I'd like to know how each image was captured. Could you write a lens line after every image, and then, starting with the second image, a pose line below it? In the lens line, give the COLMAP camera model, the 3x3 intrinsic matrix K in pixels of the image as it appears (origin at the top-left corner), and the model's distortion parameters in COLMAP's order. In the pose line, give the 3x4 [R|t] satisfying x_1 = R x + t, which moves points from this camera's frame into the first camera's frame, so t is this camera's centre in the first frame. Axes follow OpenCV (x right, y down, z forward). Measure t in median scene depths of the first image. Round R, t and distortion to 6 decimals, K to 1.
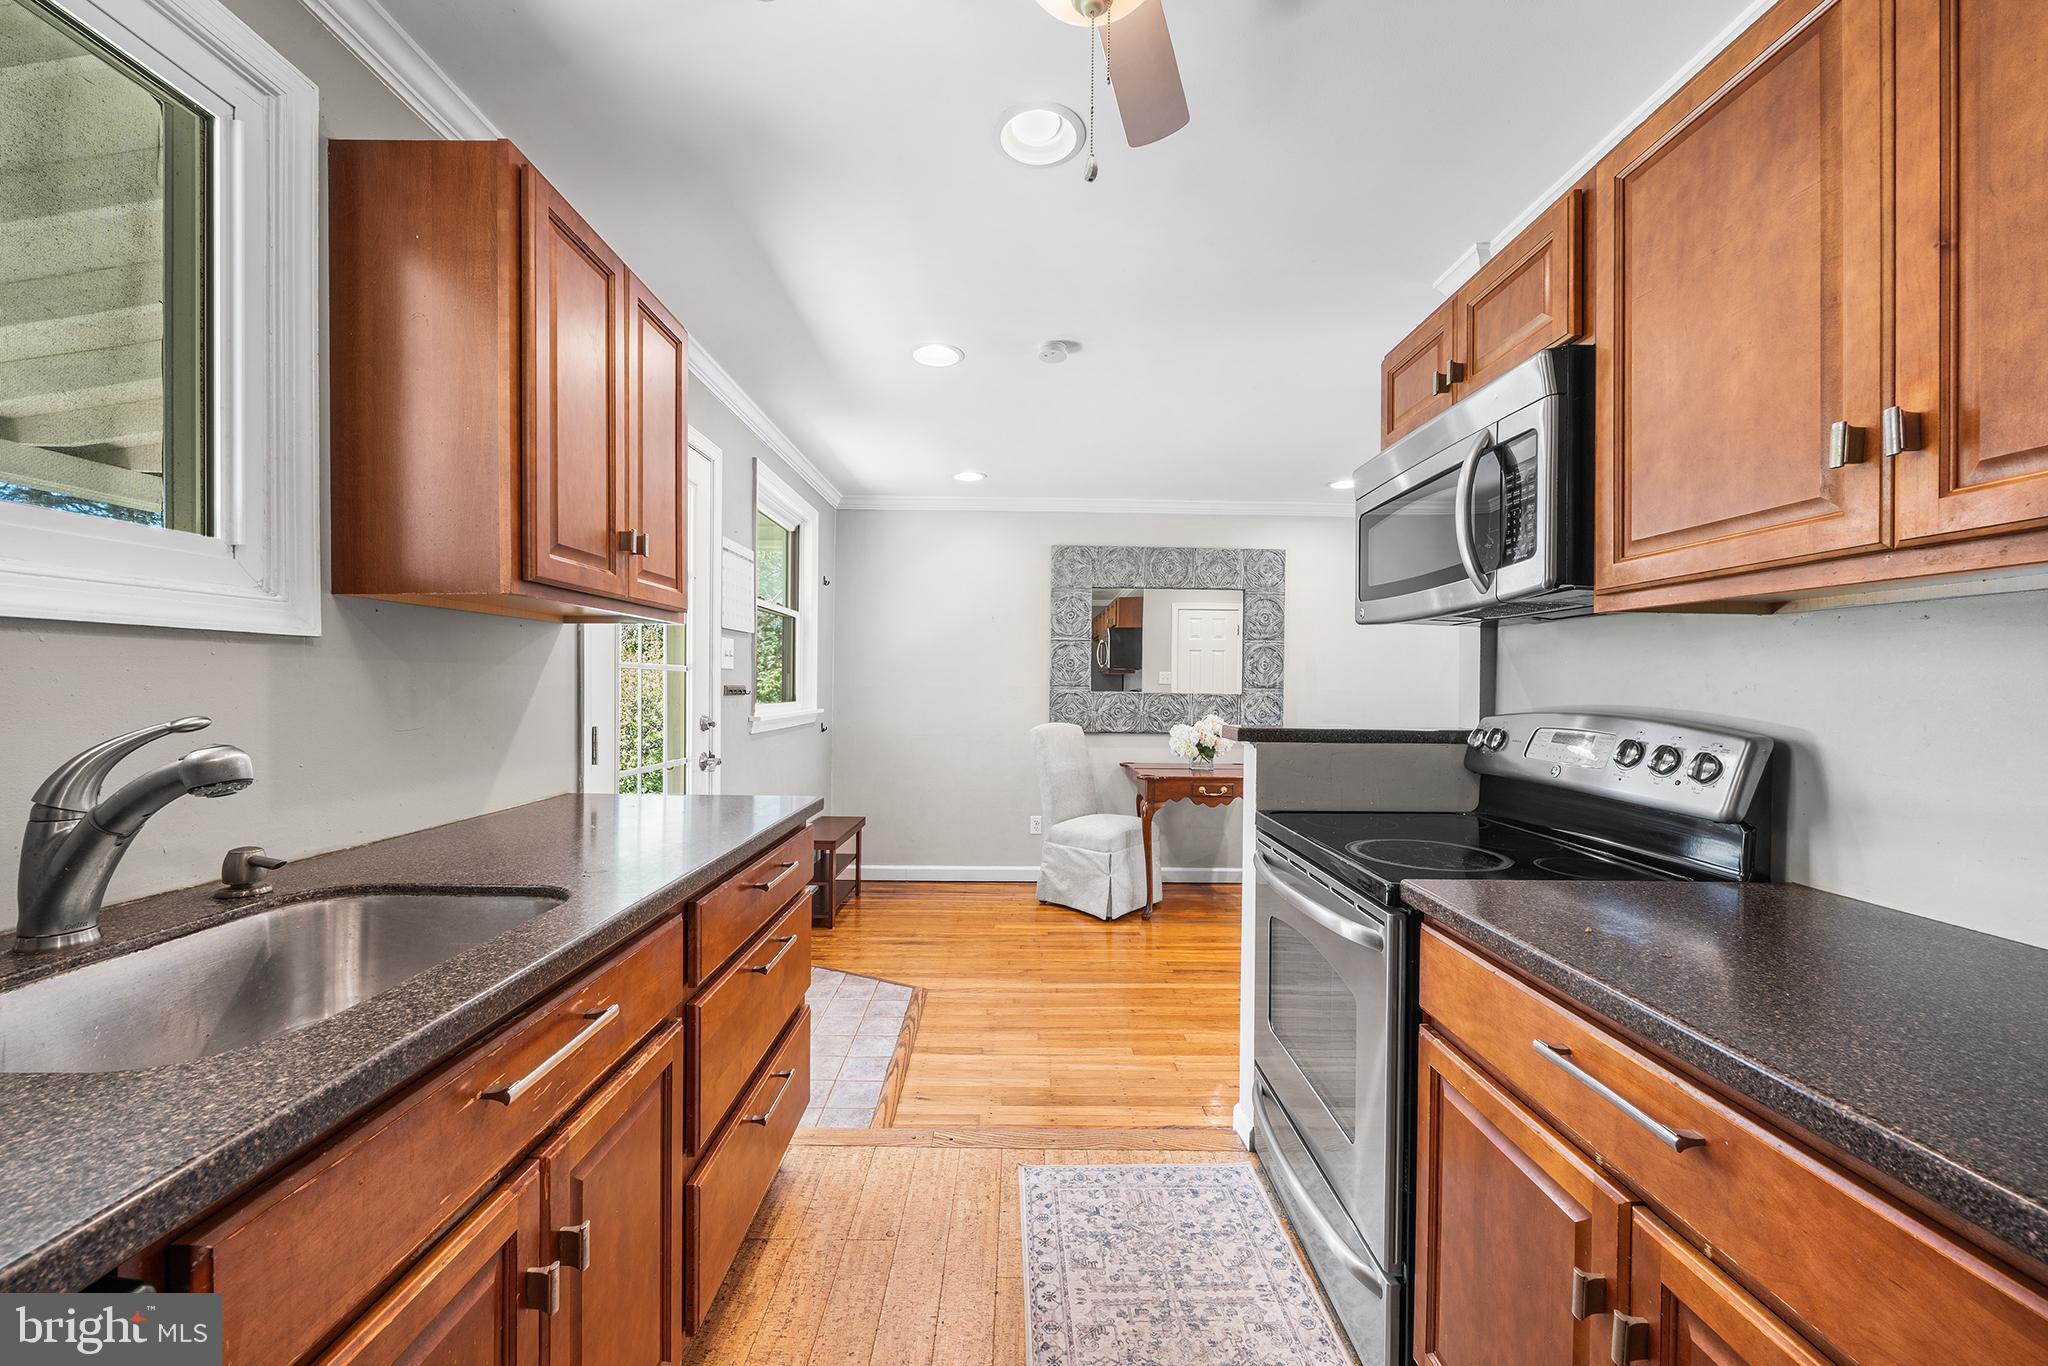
lens RADIAL K [[772.5, 0, 1024.0], [0, 772.5, 683.0], [0, 0, 1]] dist [-0.003636, 0.000179]
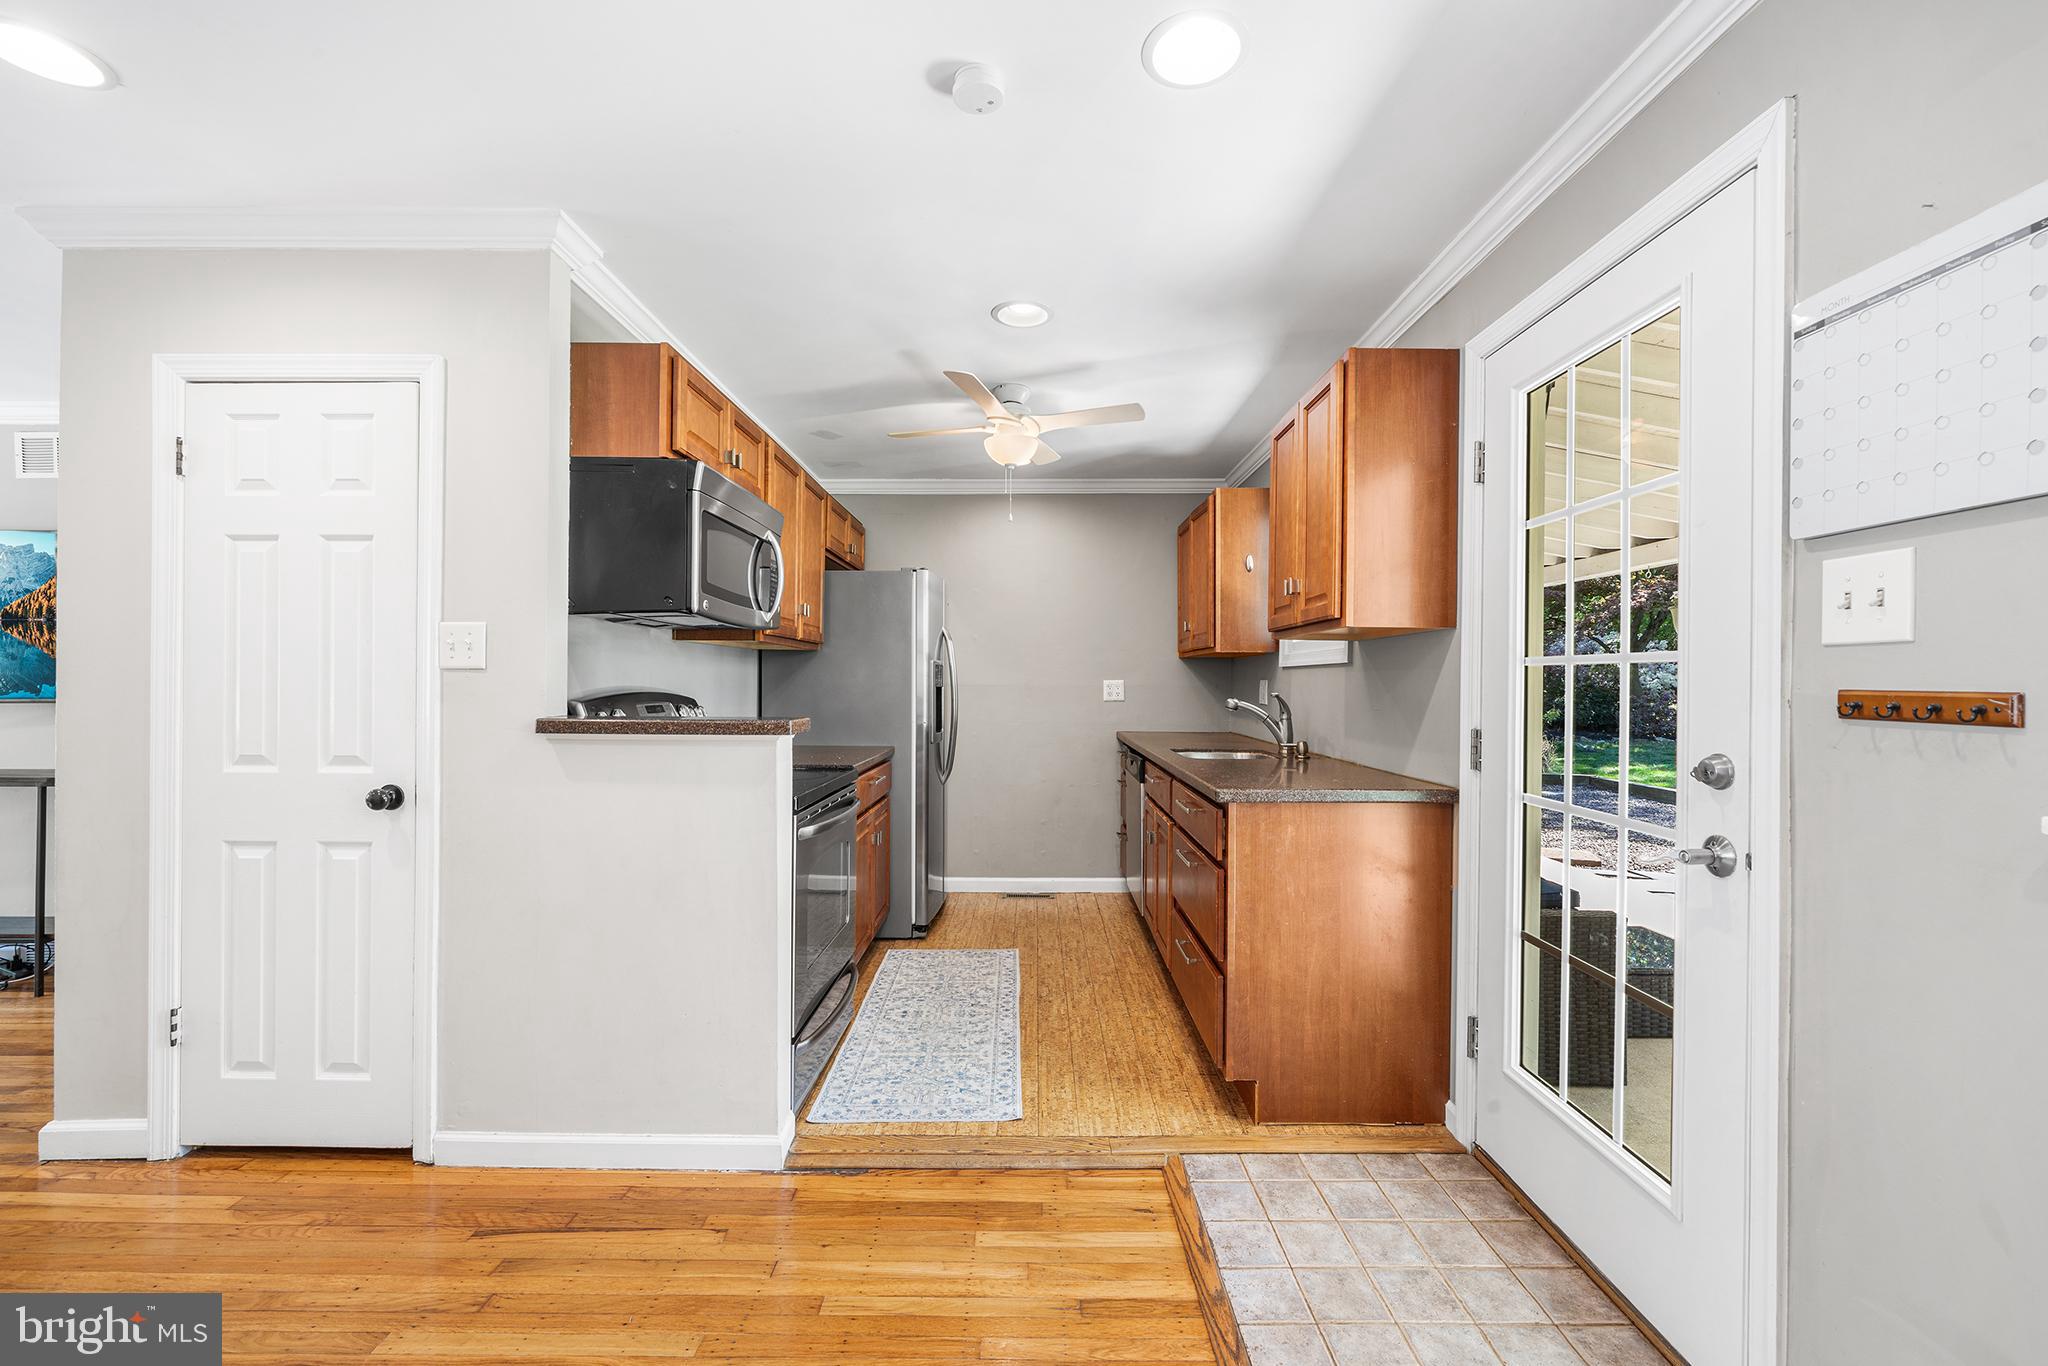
lens RADIAL K [[831.3, 0, 1024.5], [0, 831.3, 680.8], [0, 0, 1]] dist [-0.001168, 0.000258]
pose [[-0.999713, -0.016081, 0.017731, -0.018452], [-0.016116, 0.999868, -0.001874, 0.006329], [-0.017699, -0.002159, -0.999841, 1.907318]]
